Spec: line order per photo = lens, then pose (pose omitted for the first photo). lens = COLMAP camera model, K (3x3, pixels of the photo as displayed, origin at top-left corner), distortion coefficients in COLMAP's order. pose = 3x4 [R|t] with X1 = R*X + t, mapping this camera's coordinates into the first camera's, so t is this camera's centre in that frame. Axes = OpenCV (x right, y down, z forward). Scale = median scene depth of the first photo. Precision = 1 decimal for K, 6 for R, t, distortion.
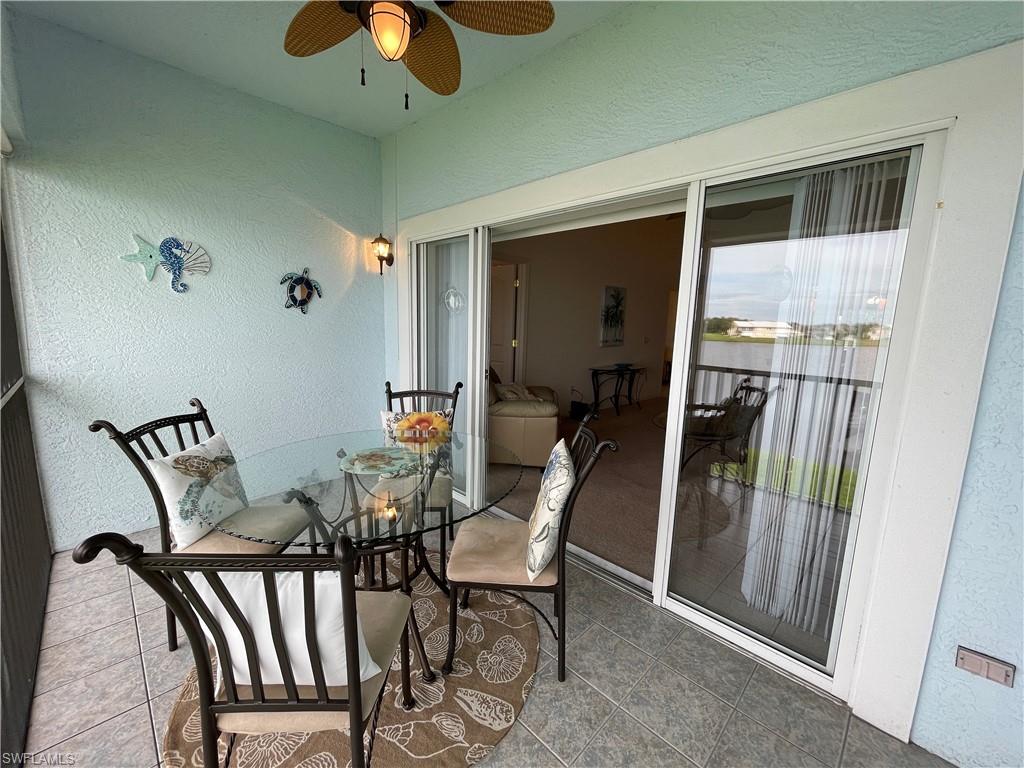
lens RADIAL K [[413.0, 0, 512.9], [0, 413.0, 387.8], [0, 0, 1]] dist [0.001031, -0.000098]
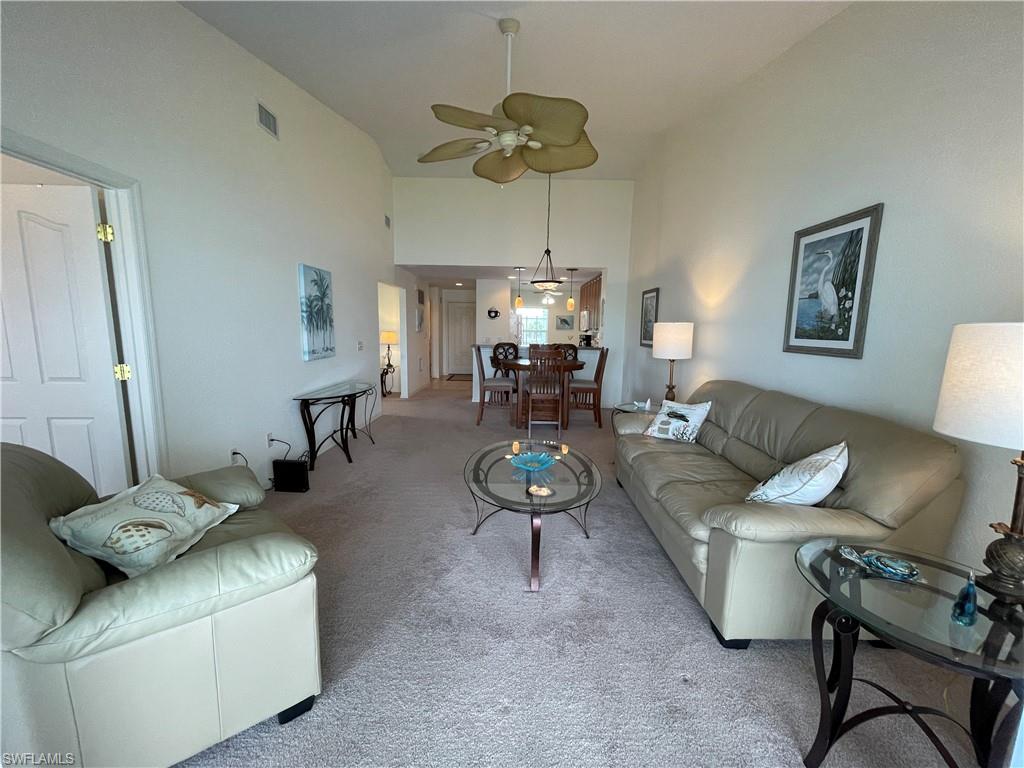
lens RADIAL K [[413.0, 0, 513.3], [0, 413.0, 388.4], [0, 0, 1]] dist [0.001031, -0.000098]
pose [[0.716067, -0.113691, 0.688710, -0.002108], [0.111323, 0.992619, 0.048114, -0.063245], [-0.689097, 0.042216, 0.723438, 0.393720]]
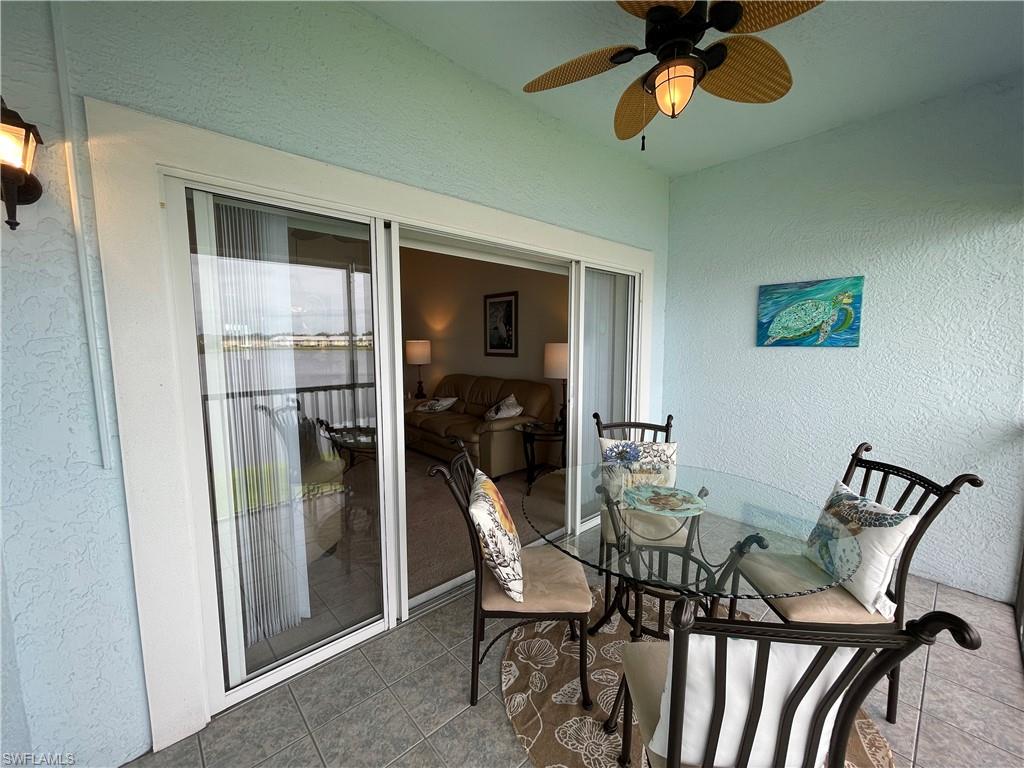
lens RADIAL K [[413.0, 0, 516.8], [0, 413.0, 380.8], [0, 0, 1]] dist [0.001031, -0.000098]
pose [[0.055911, -0.117025, 0.991554, -0.405119], [0.162256, 0.980971, 0.106627, -0.081788], [-0.985163, 0.154924, 0.073835, 0.393735]]
